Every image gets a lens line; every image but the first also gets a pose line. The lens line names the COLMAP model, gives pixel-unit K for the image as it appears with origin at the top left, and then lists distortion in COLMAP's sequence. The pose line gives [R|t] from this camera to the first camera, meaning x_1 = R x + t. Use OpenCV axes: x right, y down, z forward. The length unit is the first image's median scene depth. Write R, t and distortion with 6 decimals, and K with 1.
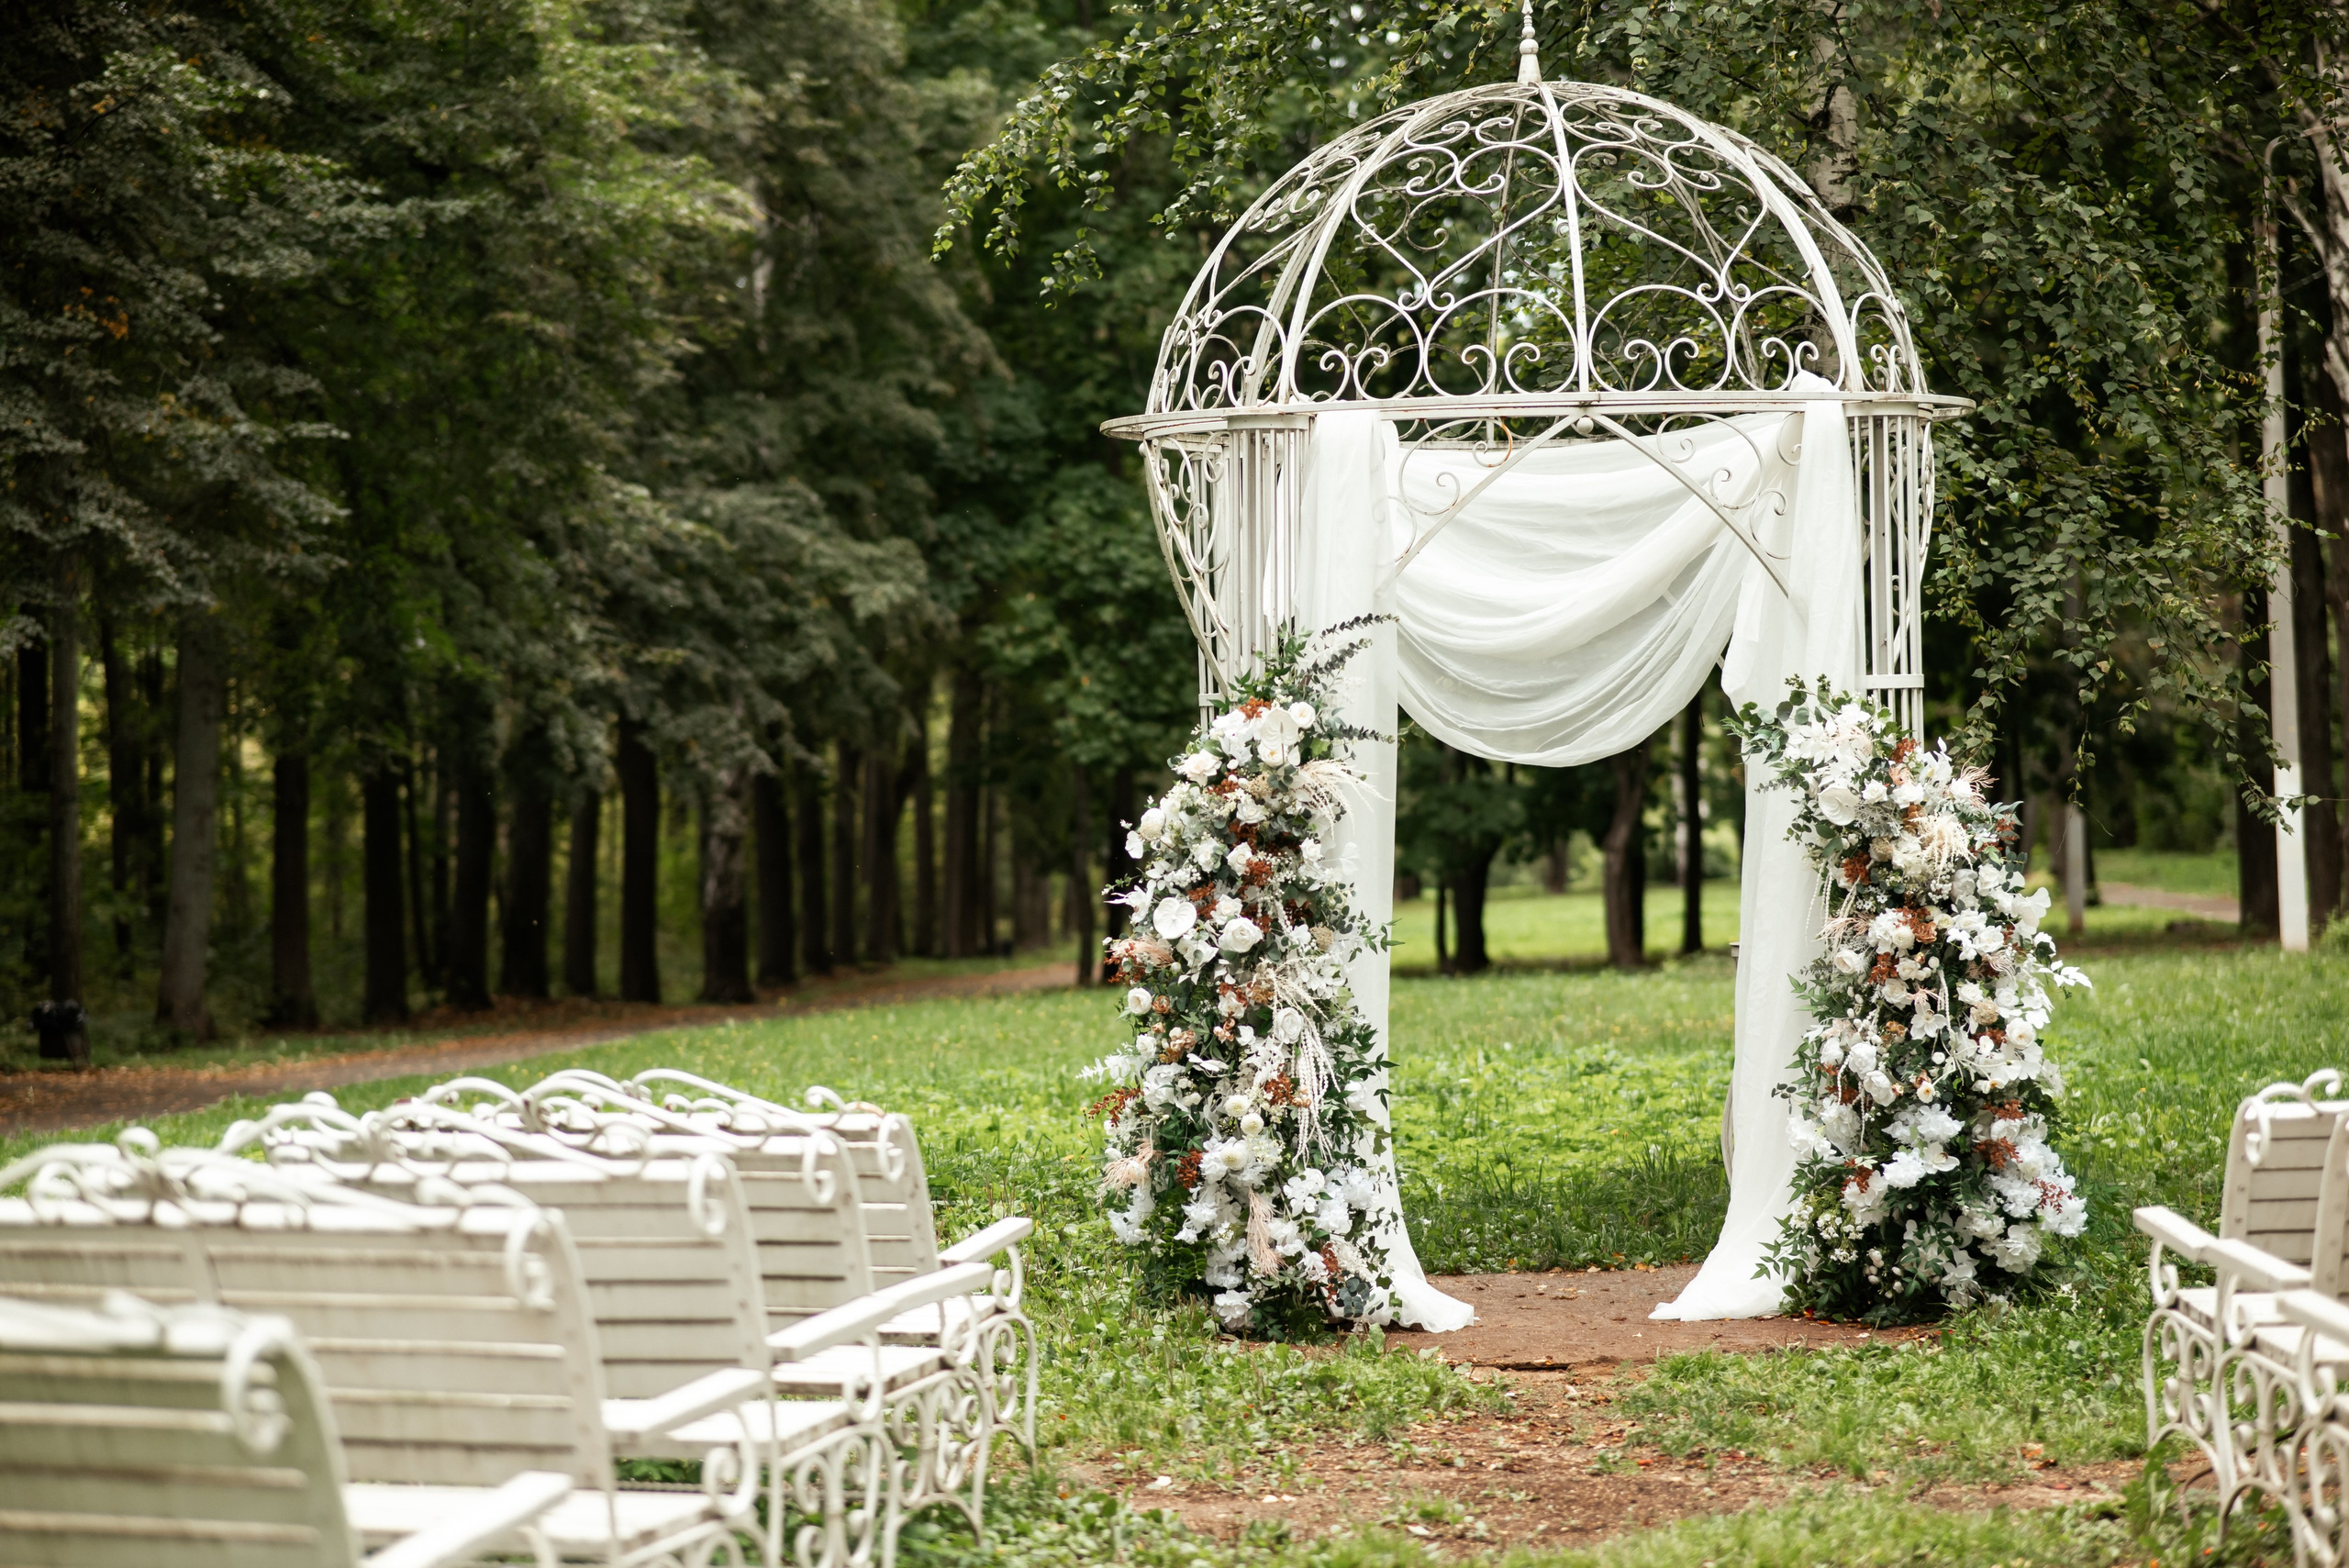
lens RADIAL K [[5822.0, 0, 1143.0], [0, 5822.0, 813.8], [0, 0, 1]] dist [0.330697, -1.170795]
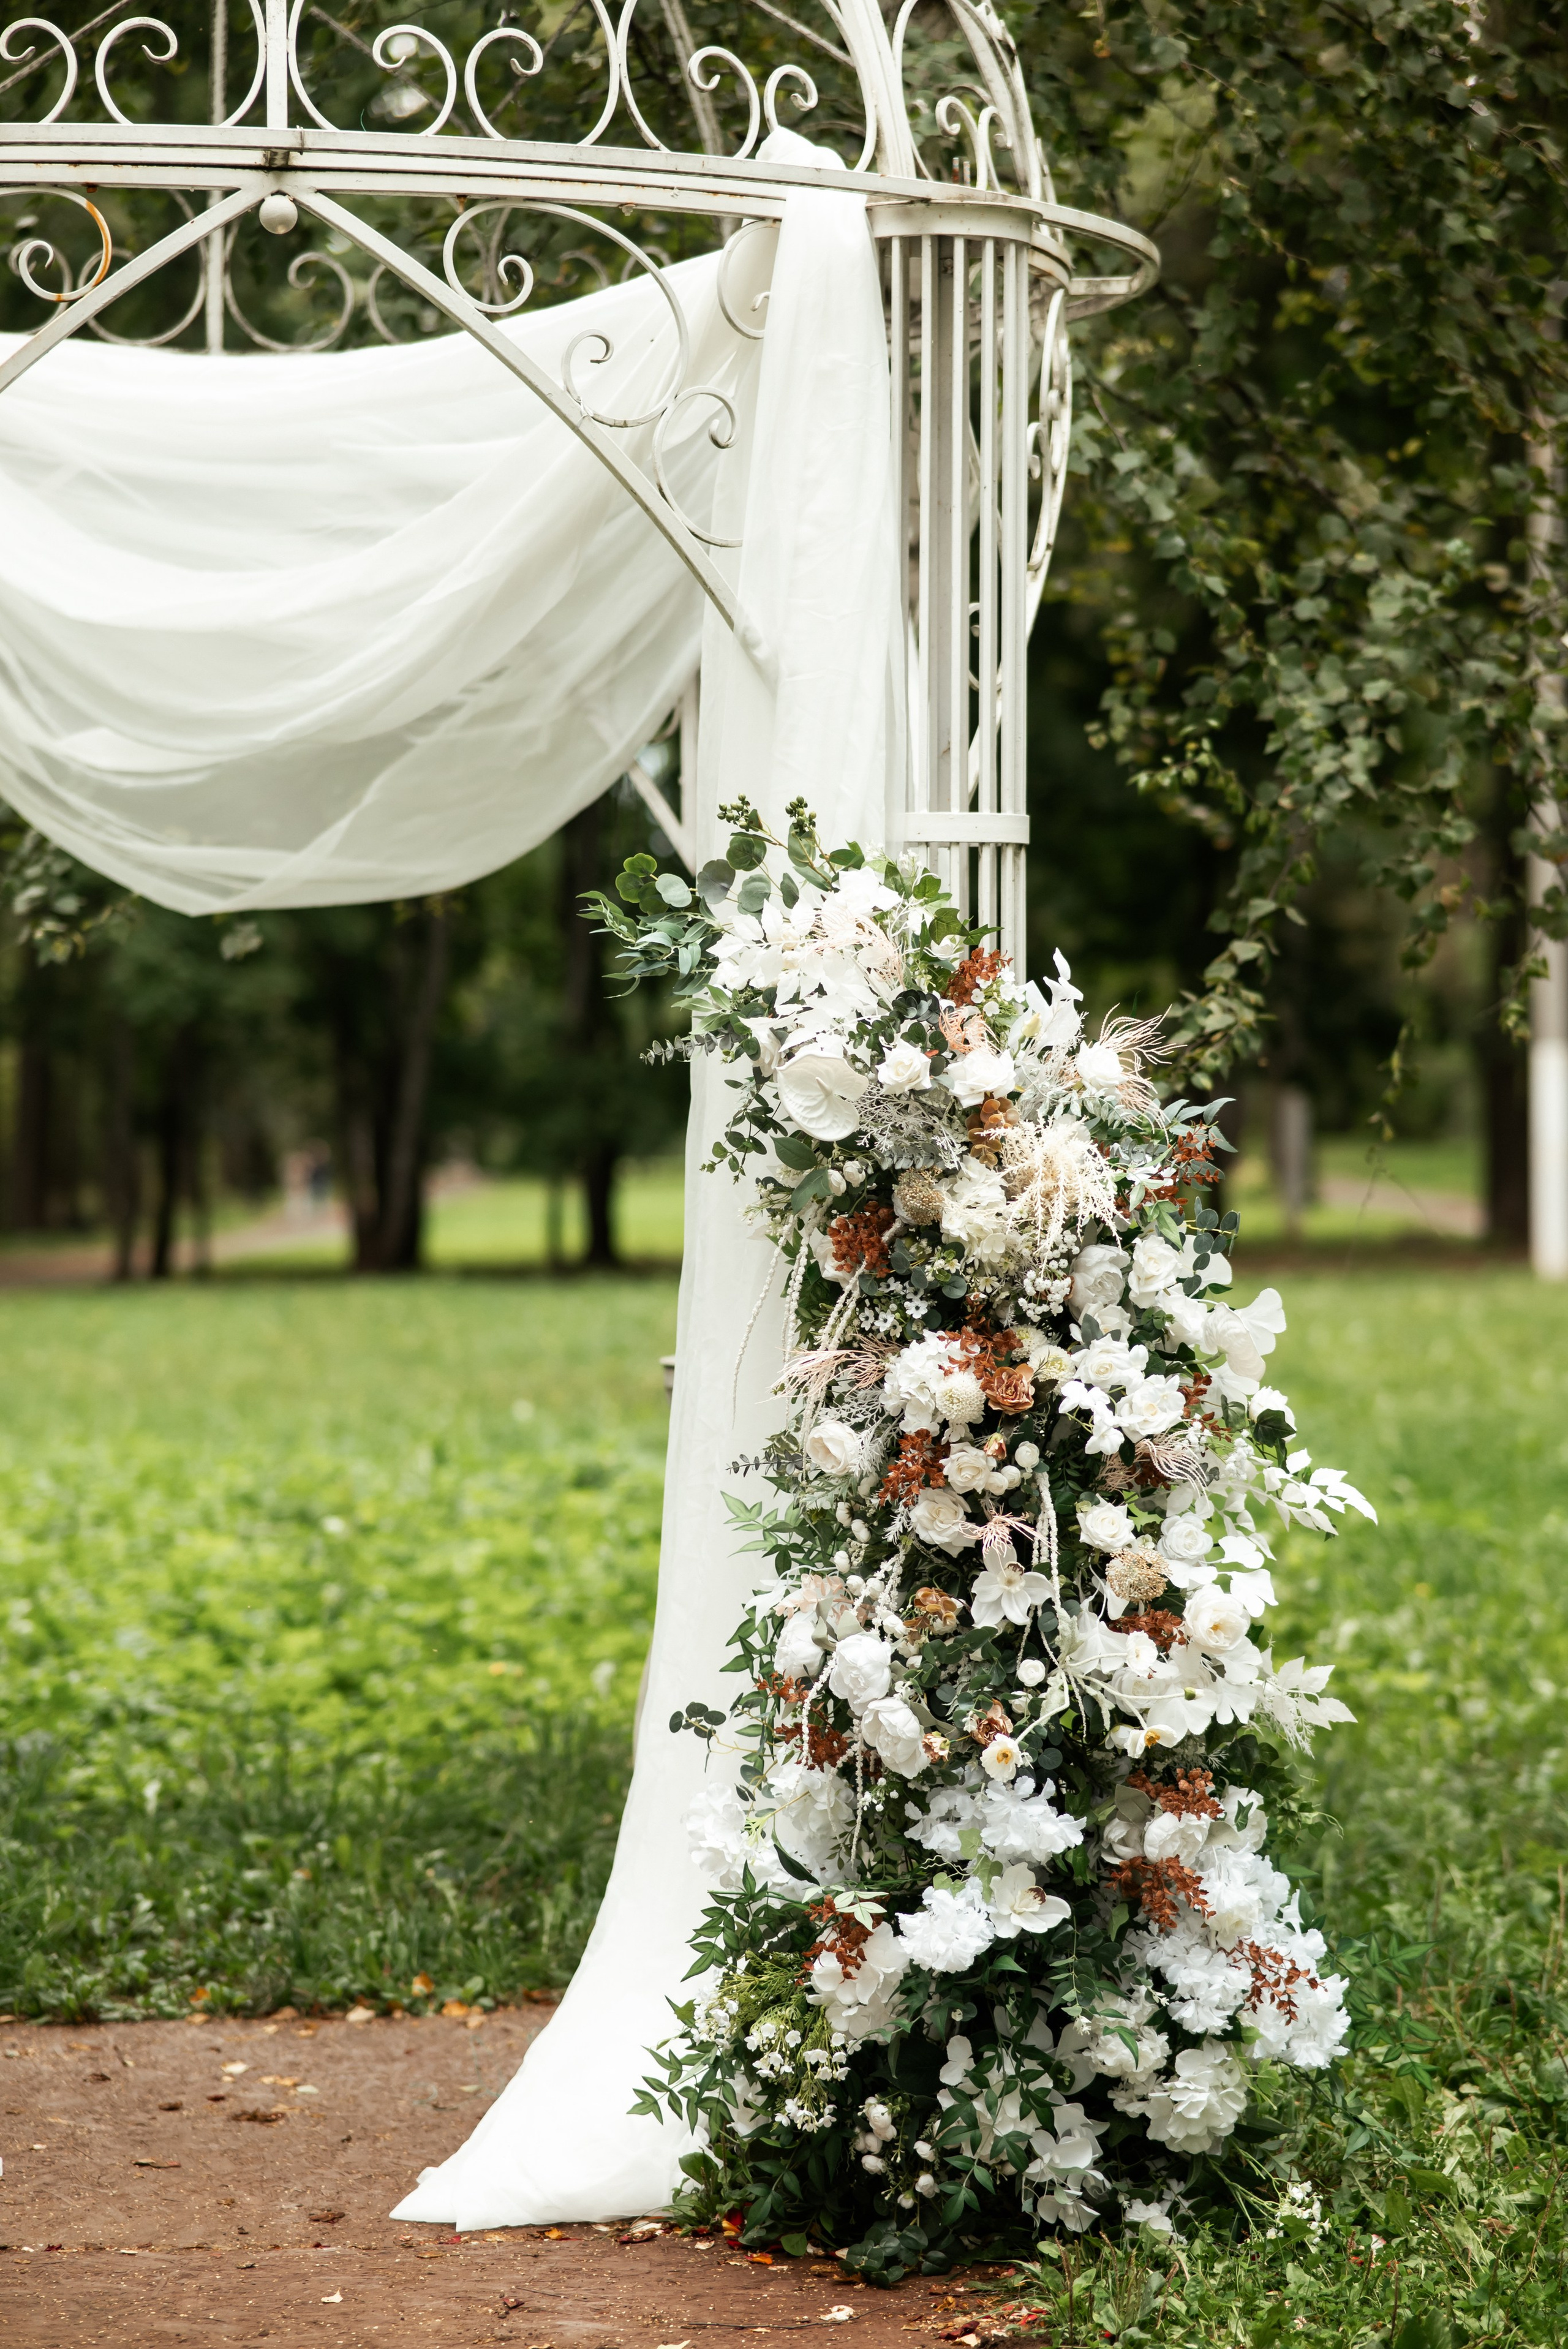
lens RADIAL K [[5800.5, 0, 815.4], [0, 5800.5, 1240.8], [0, 0, 1]] dist [0.295177, -0.806294]
pose [[0.996742, 0.023177, 0.077248, 0.084597], [-0.025283, 0.999332, 0.026392, -0.002042], [-0.076585, -0.028259, 0.996663, 0.562513]]
